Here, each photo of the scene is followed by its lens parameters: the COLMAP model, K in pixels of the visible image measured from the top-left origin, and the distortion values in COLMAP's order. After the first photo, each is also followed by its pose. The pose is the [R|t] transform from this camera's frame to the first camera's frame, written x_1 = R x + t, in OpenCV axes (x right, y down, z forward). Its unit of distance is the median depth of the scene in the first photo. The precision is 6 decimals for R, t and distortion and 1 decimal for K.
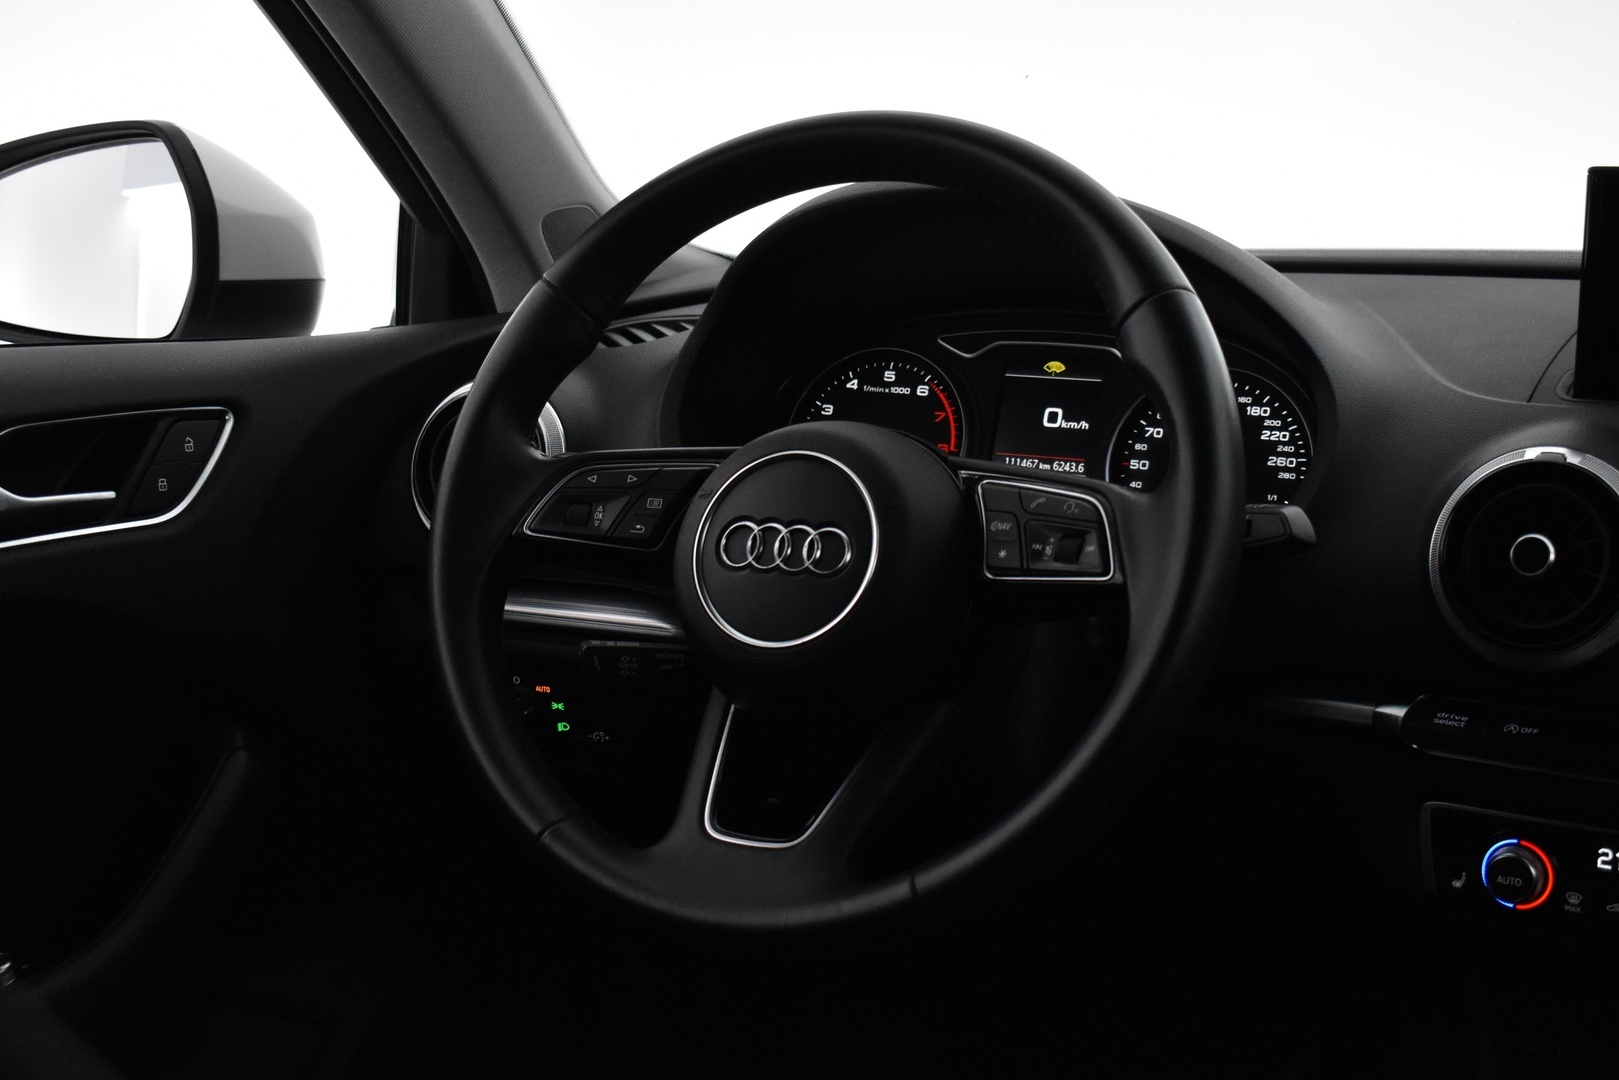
lens RADIAL K [[2249.7, 0, 811.8], [0, 2249.7, 539.6], [0, 0, 1]] dist [-0.057189, 0.000000]
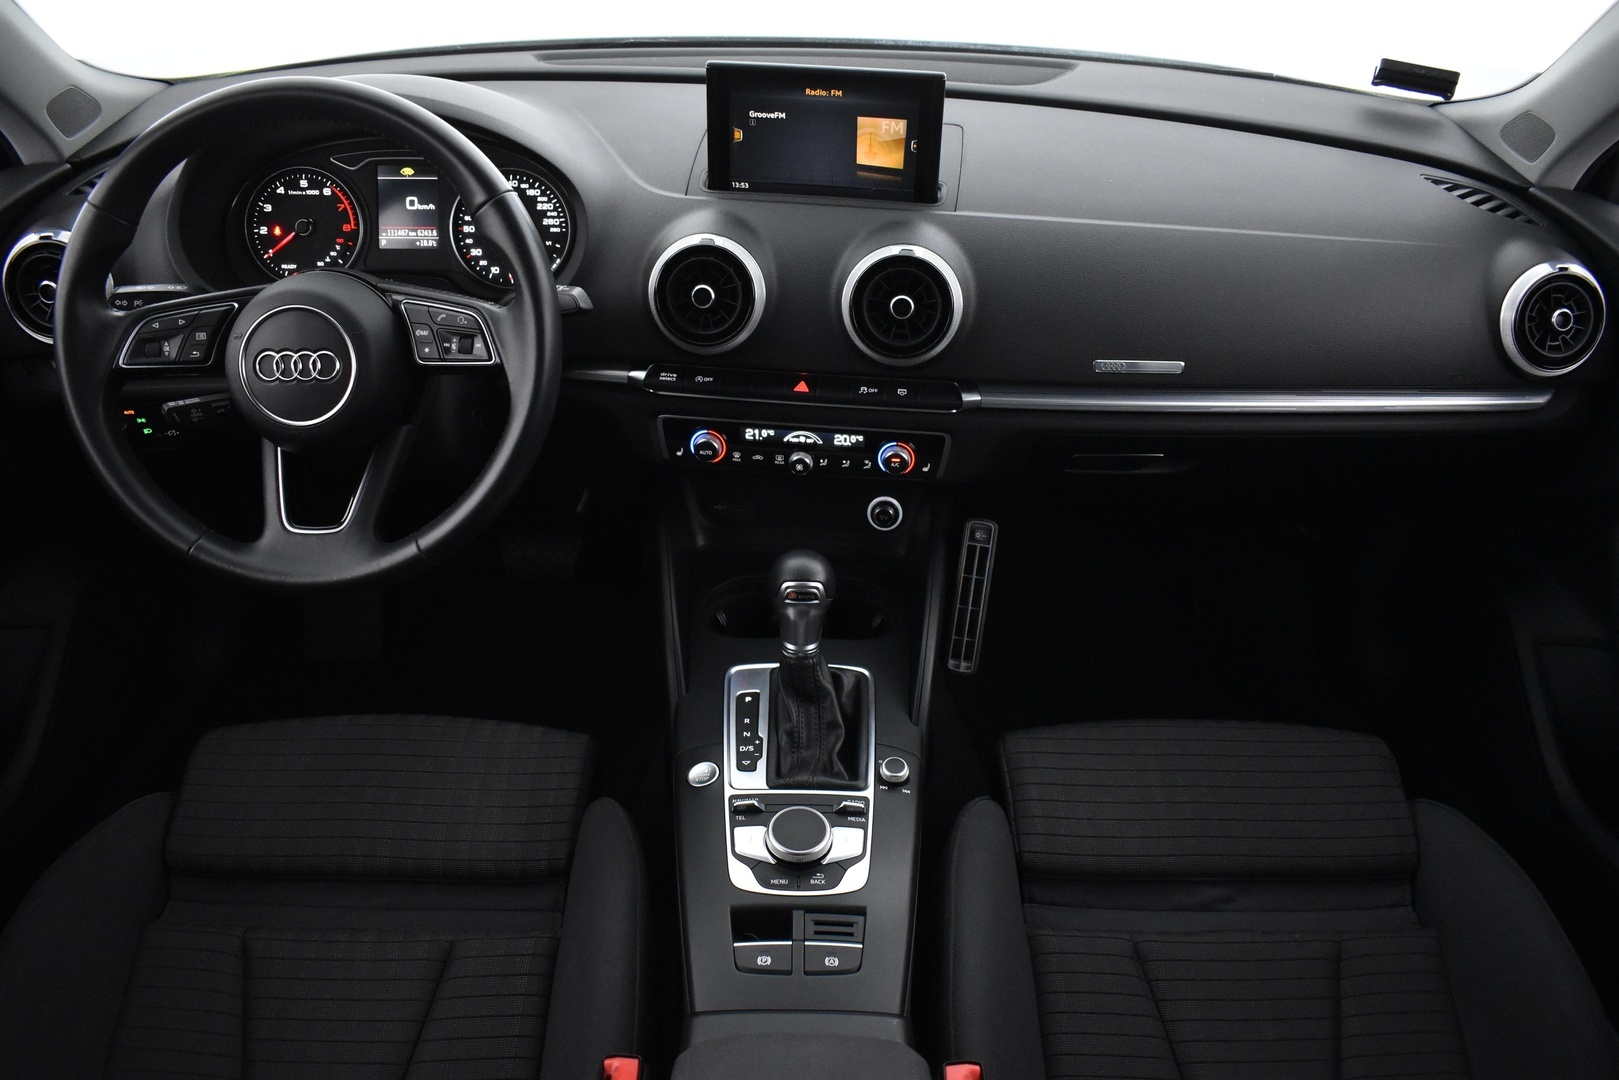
lens RADIAL K [[1307.5, 0, 807.5], [0, 1307.5, 542.0], [0, 0, 1]] dist [-0.042774, -0.028358]
pose [[0.896176, -0.228996, 0.380039, -0.065356], [0.063560, 0.913947, 0.400825, -0.227781], [-0.439122, -0.335055, 0.833613, -0.037055]]
